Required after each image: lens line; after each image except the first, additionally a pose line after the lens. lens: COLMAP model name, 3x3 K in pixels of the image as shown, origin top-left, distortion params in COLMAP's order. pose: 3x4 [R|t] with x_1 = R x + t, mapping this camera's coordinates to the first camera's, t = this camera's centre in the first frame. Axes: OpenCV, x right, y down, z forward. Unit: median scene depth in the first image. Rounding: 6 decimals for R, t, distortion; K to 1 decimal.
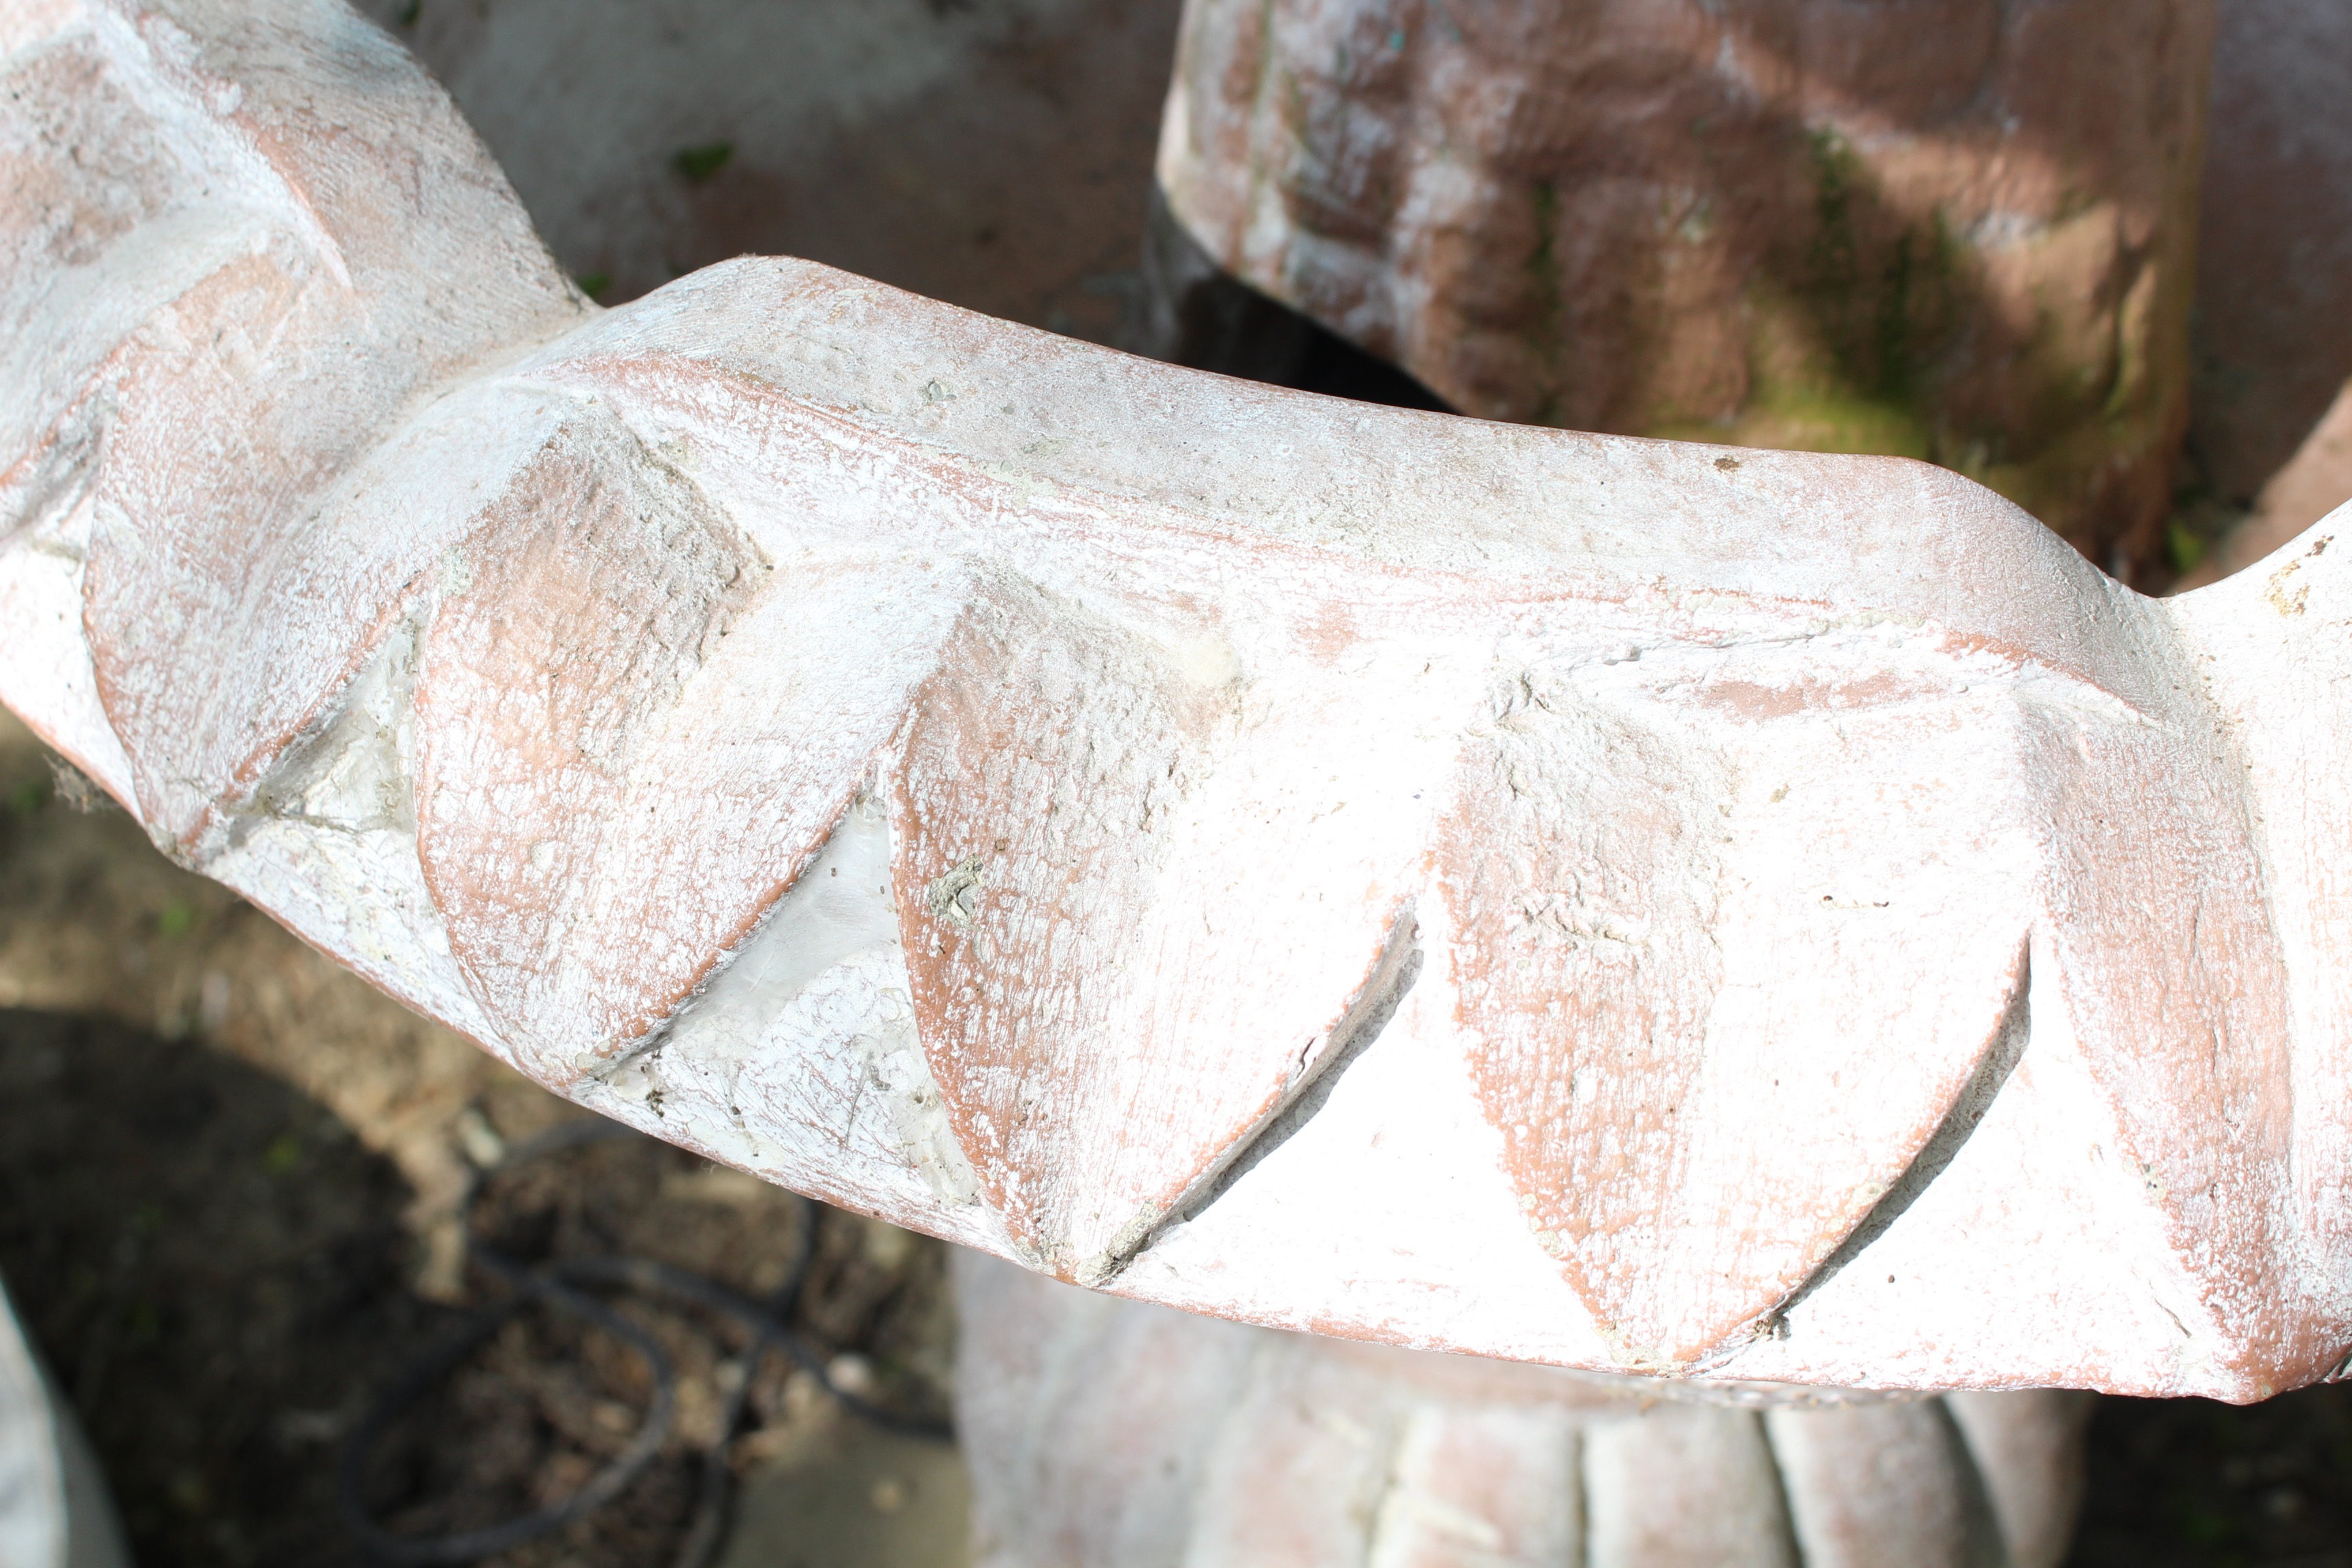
lens RADIAL K [[3208.6, 0, 1176.0], [0, 3208.6, 784.0], [0, 0, 1]] dist [-0.064118, 0.017093]
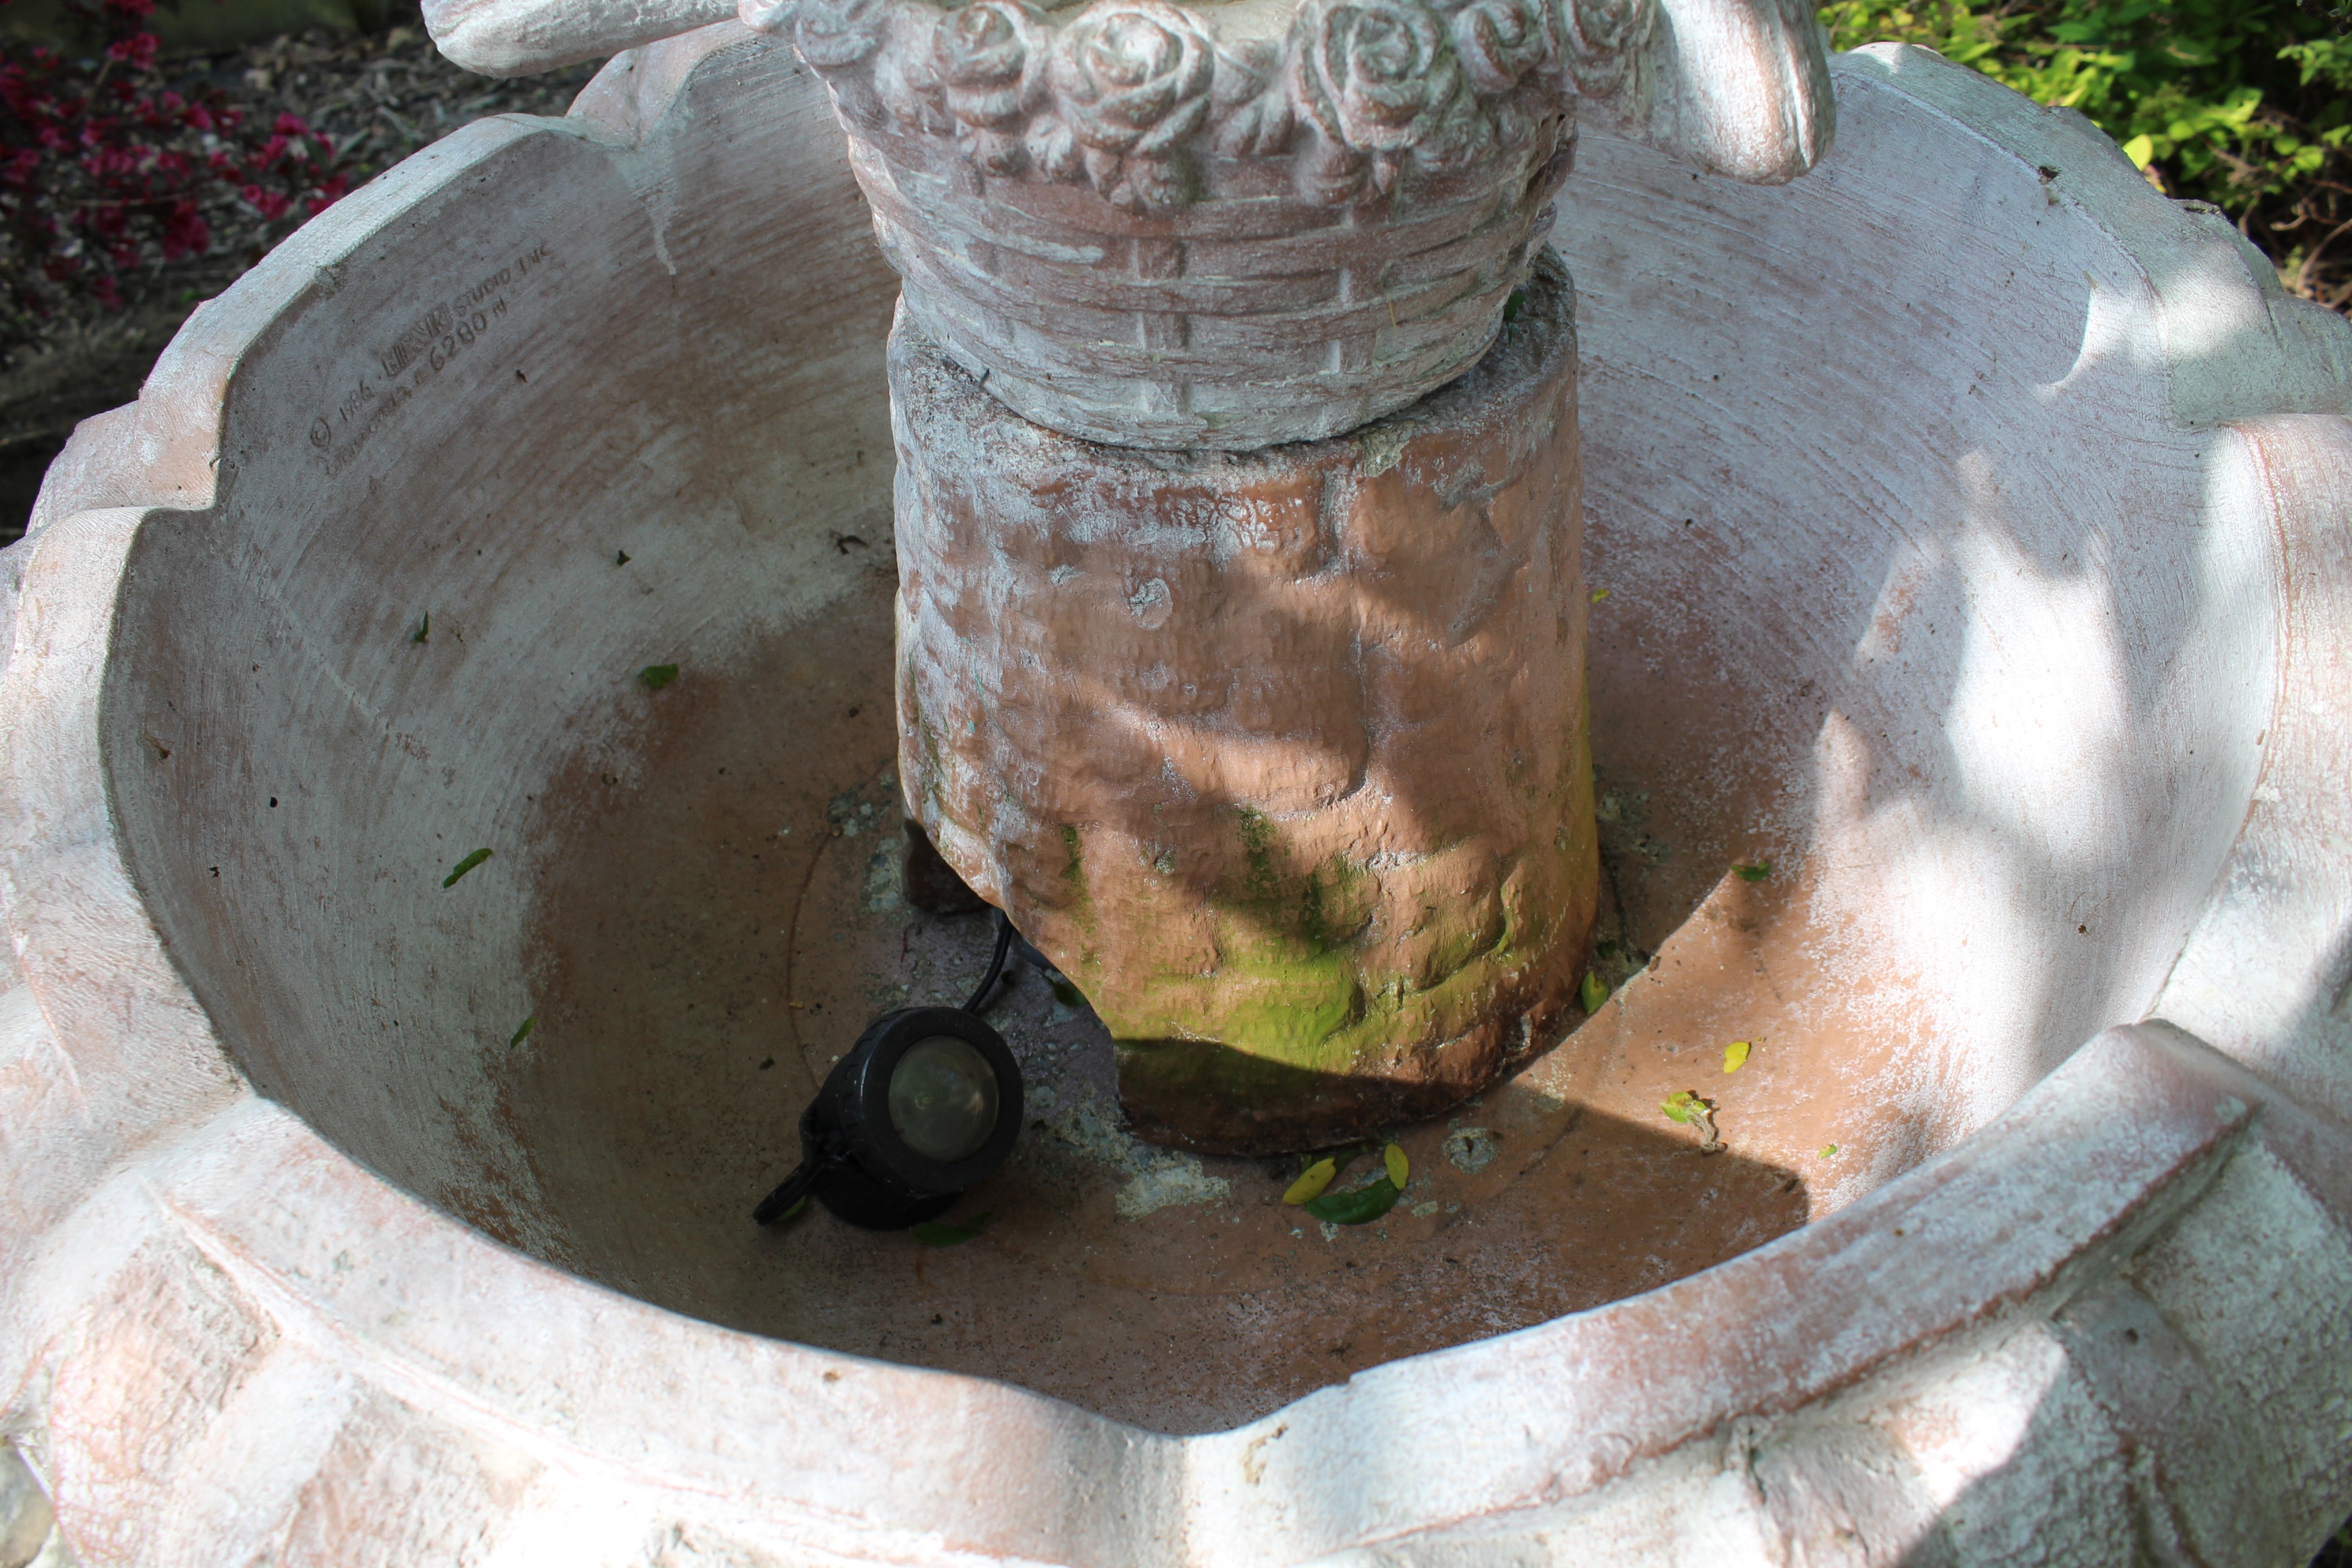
lens RADIAL K [[1960.9, 0, 1176.0], [0, 1960.9, 784.0], [0, 0, 1]] dist [-0.178688, 0.134666]
pose [[0.995089, 0.025619, -0.095616, 0.380944], [-0.020588, 0.998370, 0.053236, -0.392043], [0.096823, -0.051006, 0.993994, 0.178405]]
